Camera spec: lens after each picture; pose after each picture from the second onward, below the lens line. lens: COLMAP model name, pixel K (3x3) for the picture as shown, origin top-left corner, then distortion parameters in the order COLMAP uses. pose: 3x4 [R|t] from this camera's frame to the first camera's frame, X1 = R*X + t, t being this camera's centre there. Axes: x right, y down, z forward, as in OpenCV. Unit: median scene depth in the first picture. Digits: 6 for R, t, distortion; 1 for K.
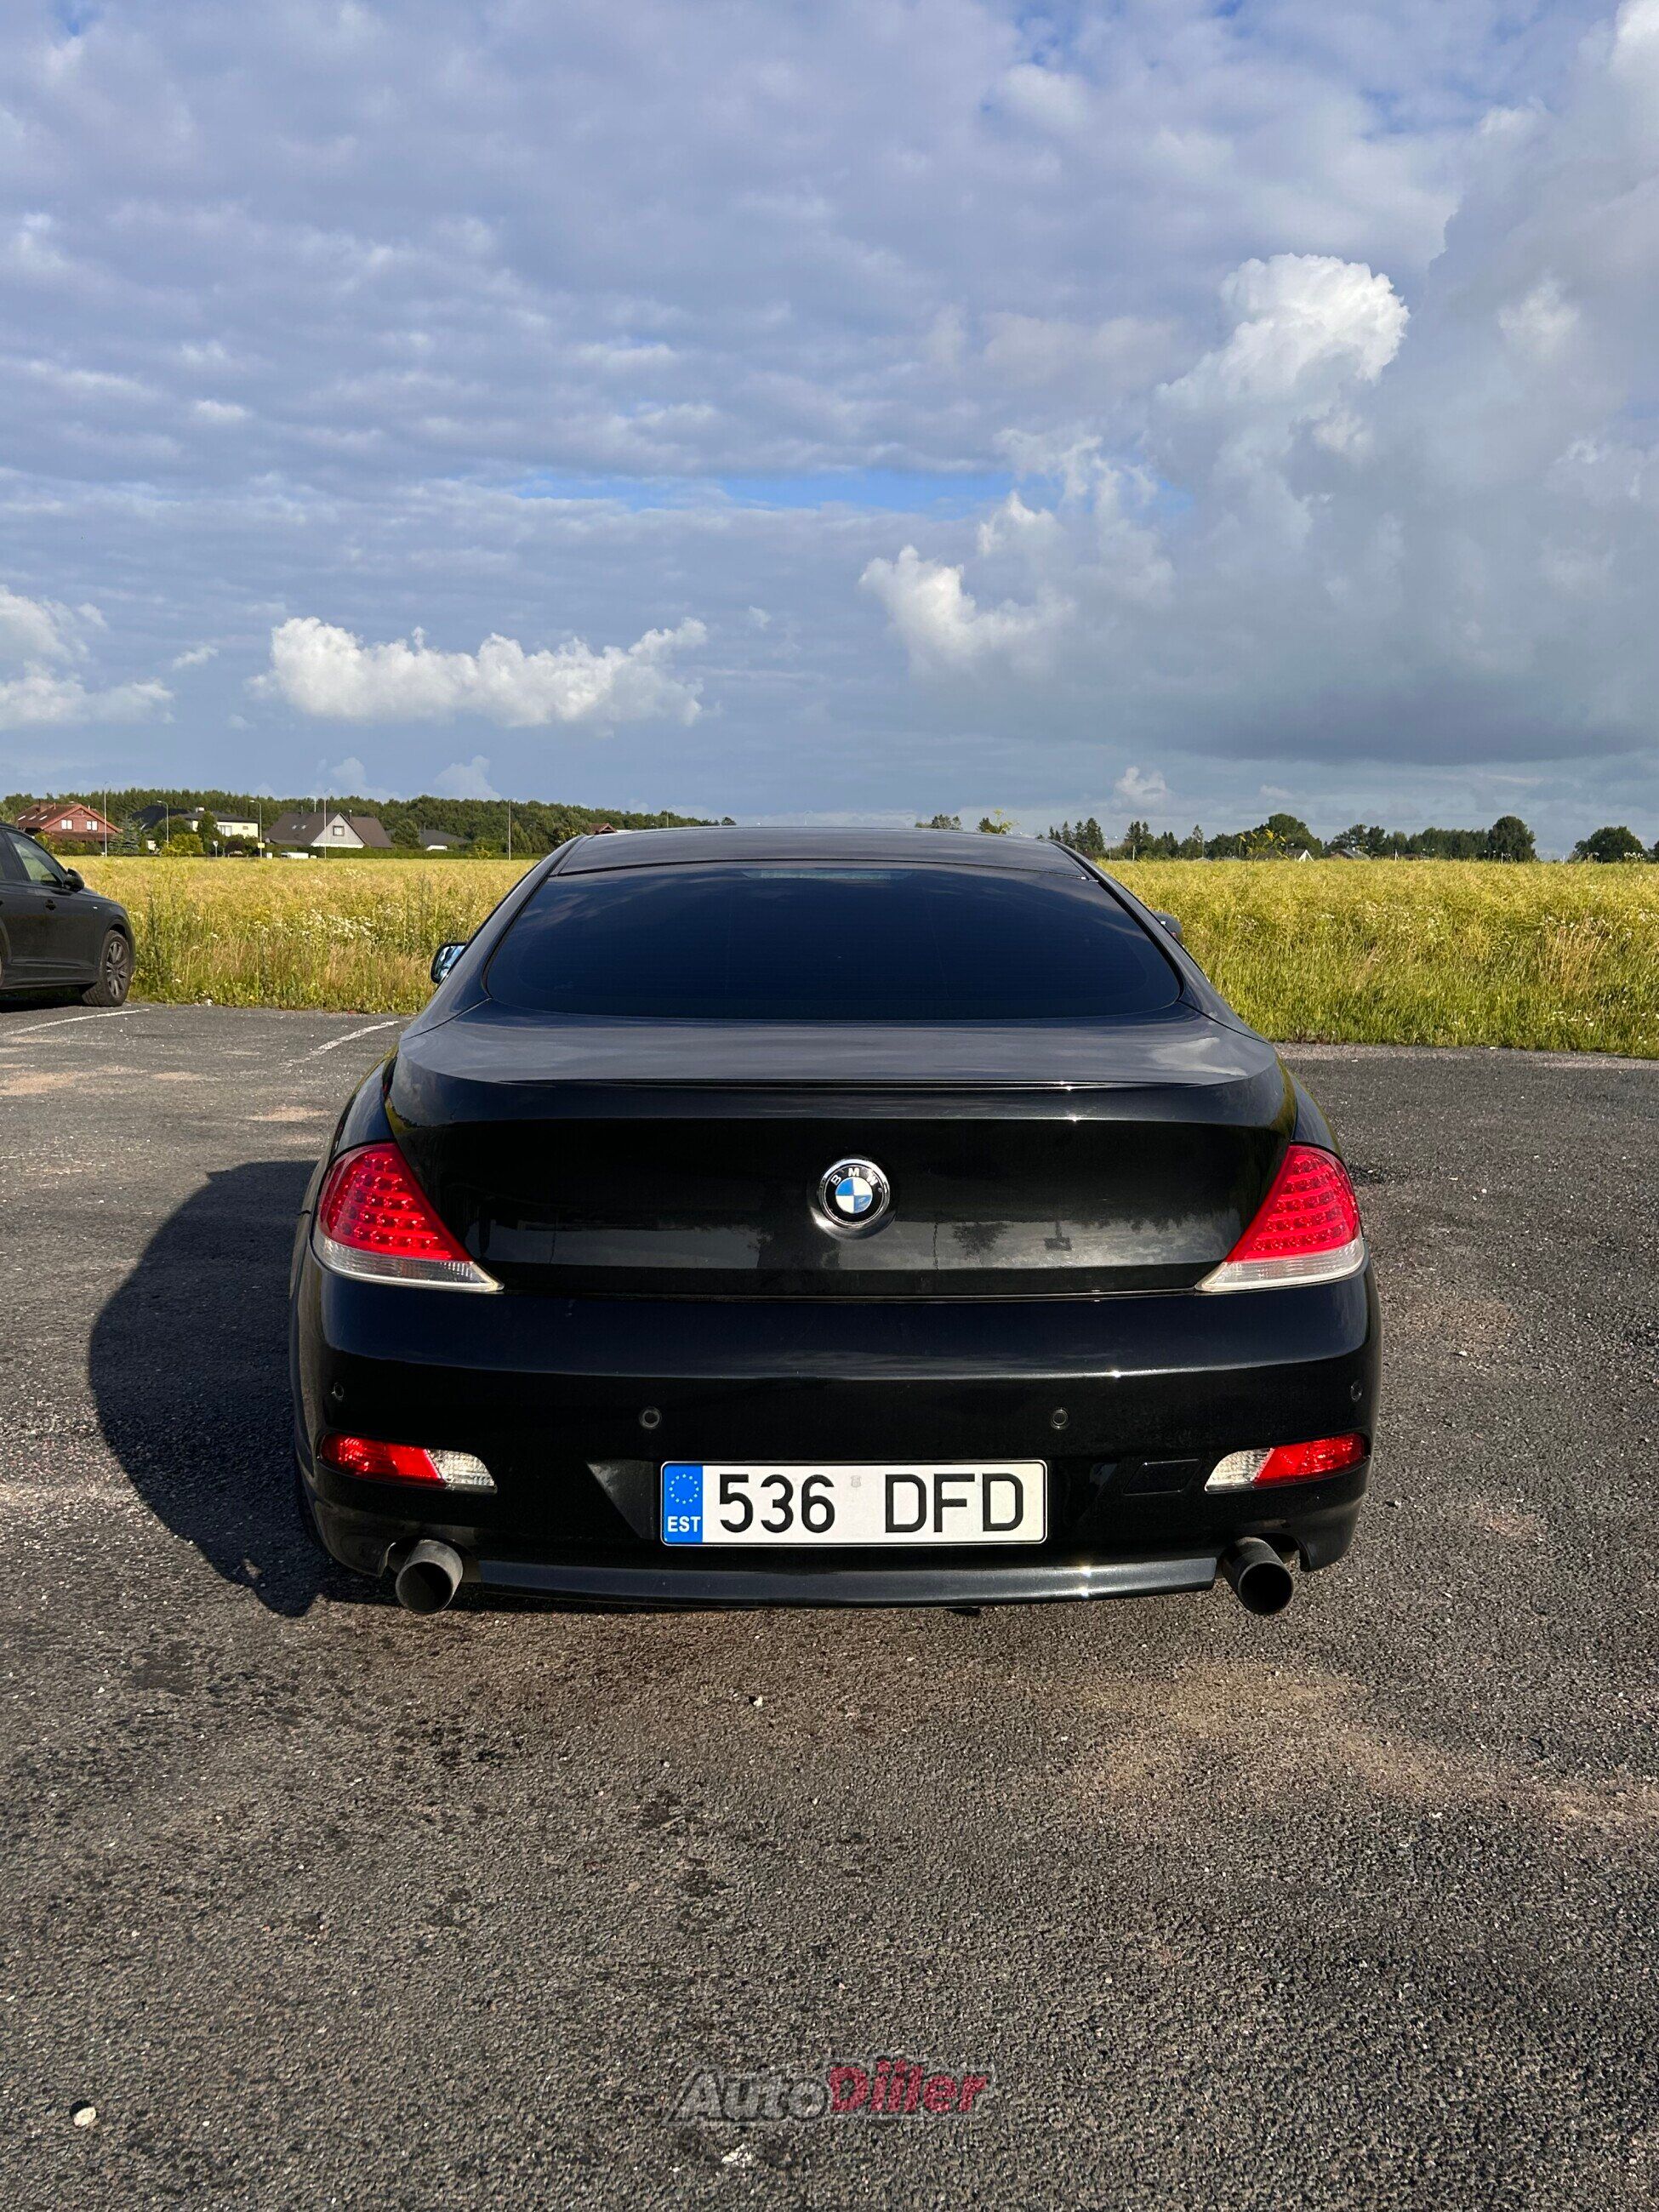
lens RADIAL K [[1842.1, 0, 797.5], [0, 1842.1, 1104.1], [0, 0, 1]] dist [0.046328, -0.064883]
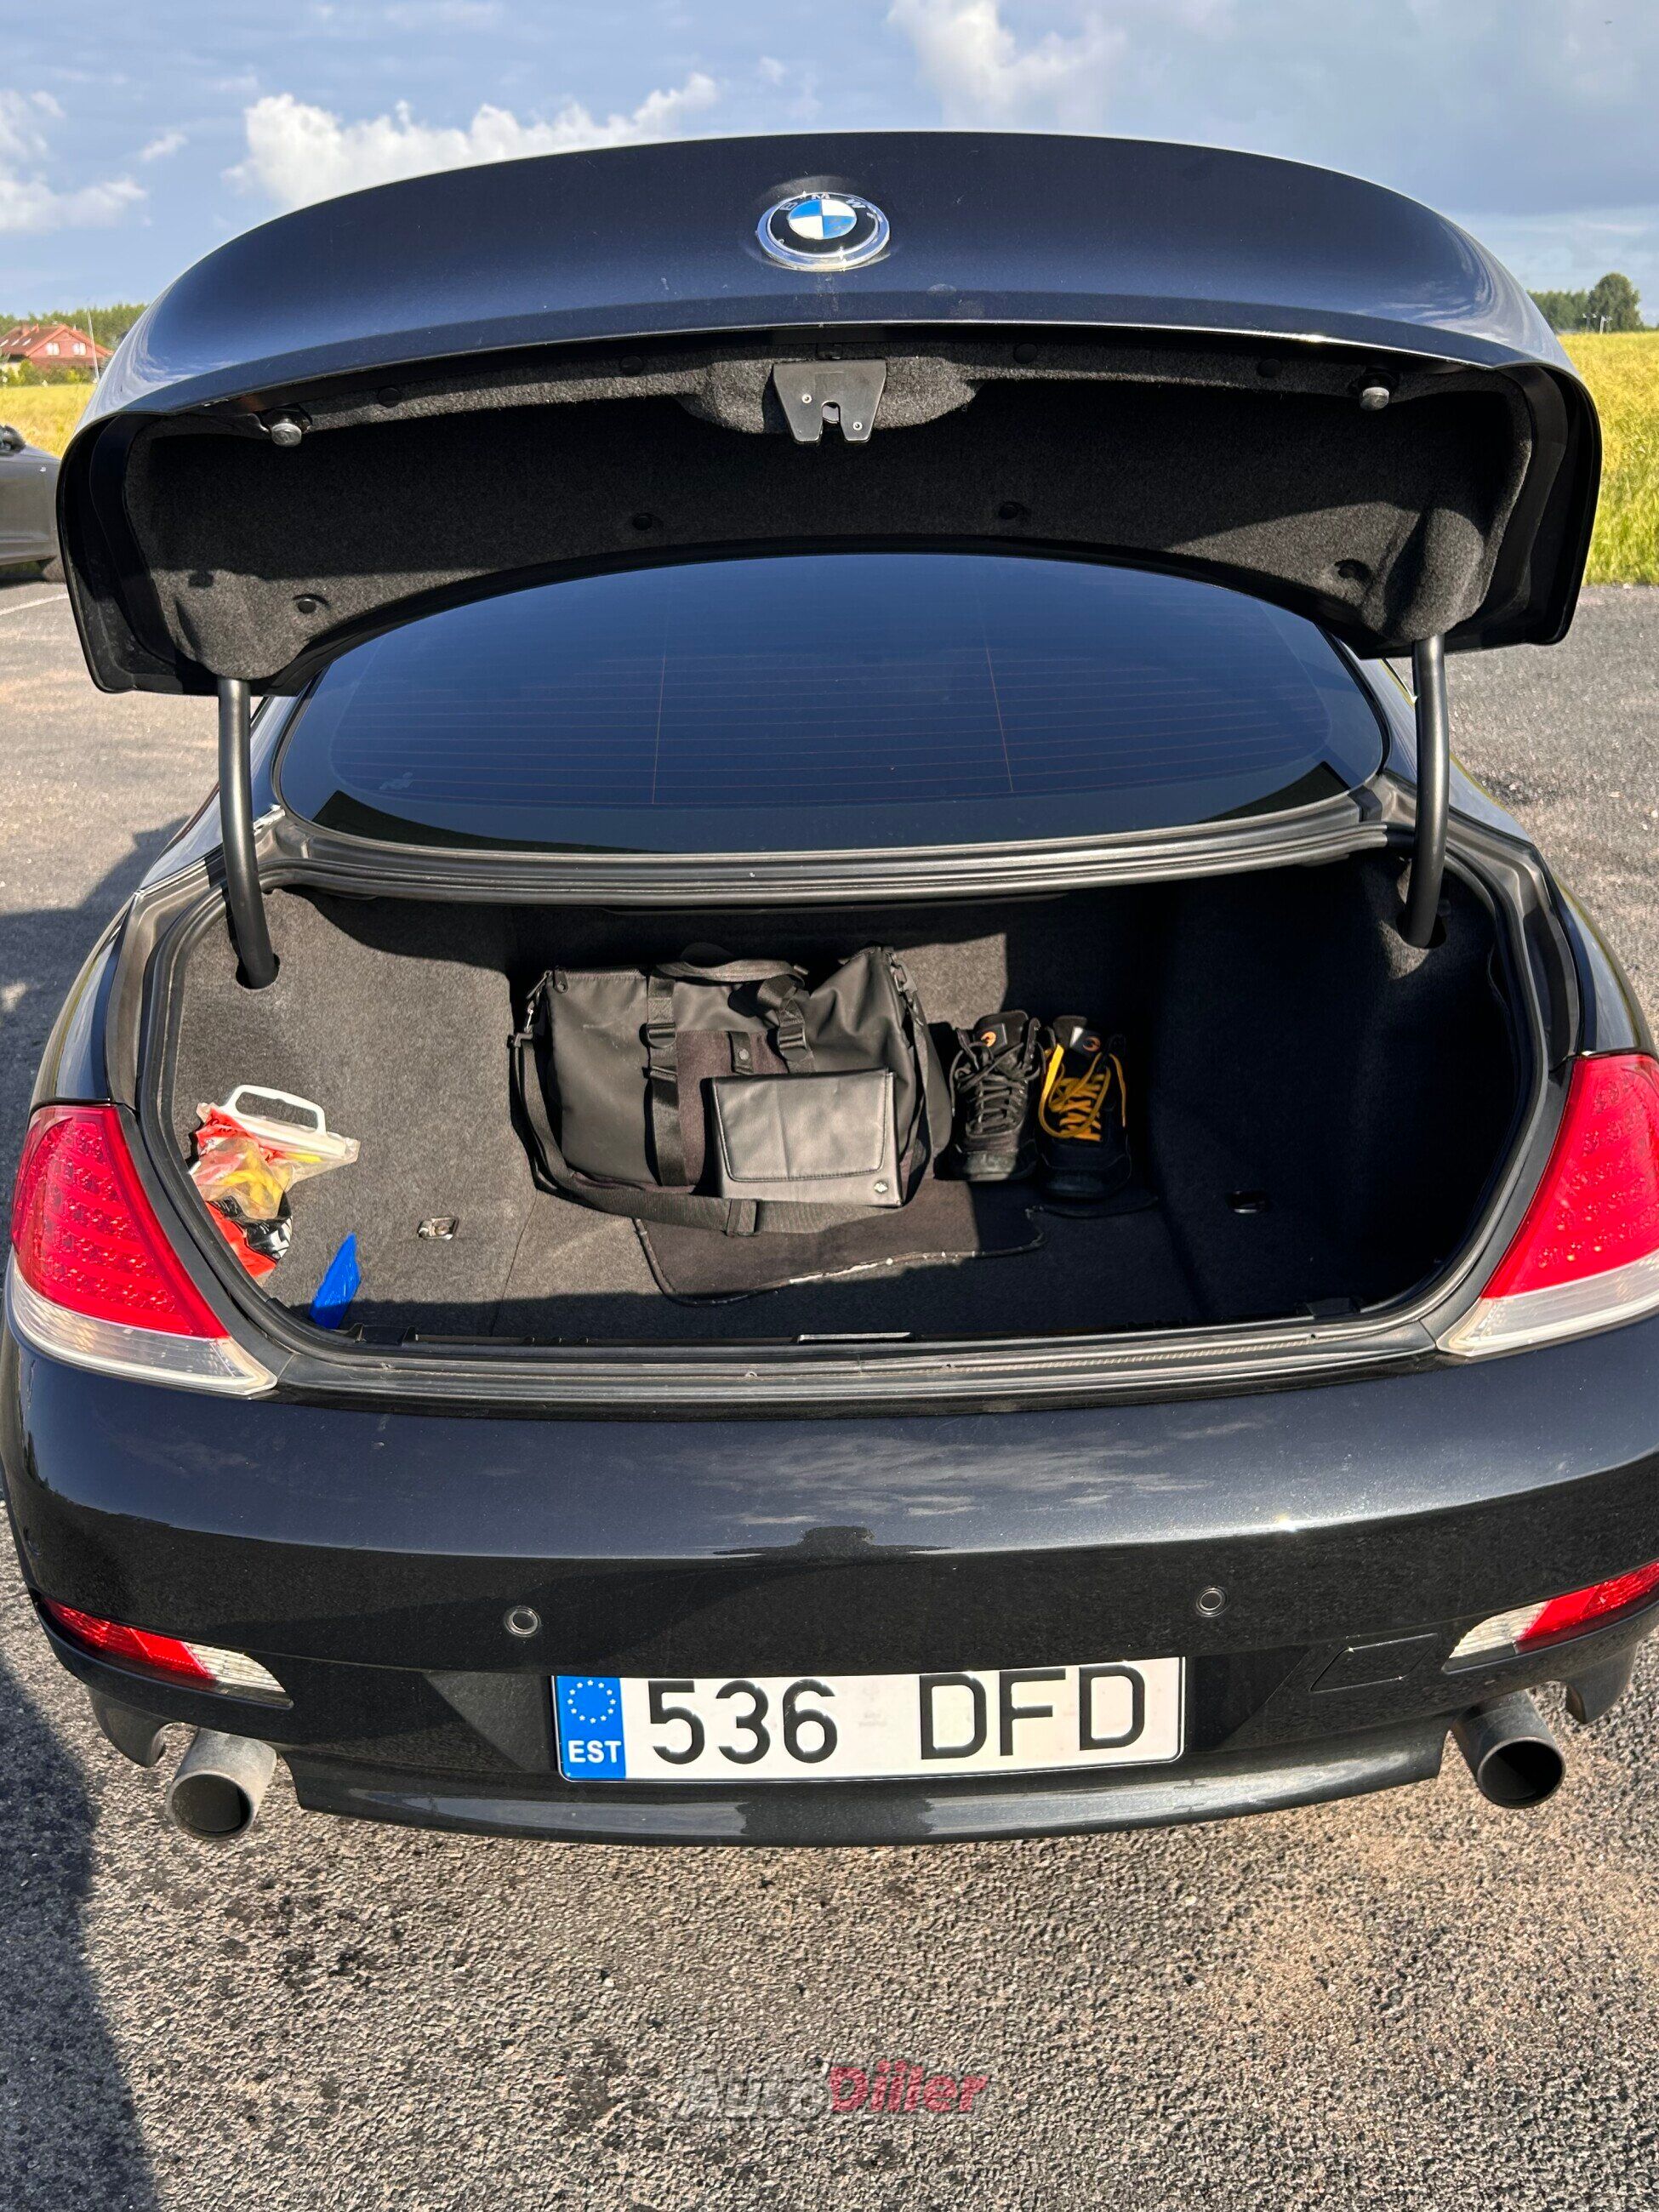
lens RADIAL K [[1842.1, 0, 797.5], [0, 1842.1, 1104.1], [0, 0, 1]] dist [0.046328, -0.064883]
pose [[0.999078, -0.029690, -0.030997, 0.030507], [0.036477, 0.967916, 0.248612, -0.128009], [0.022622, -0.249513, 0.968107, 0.431876]]
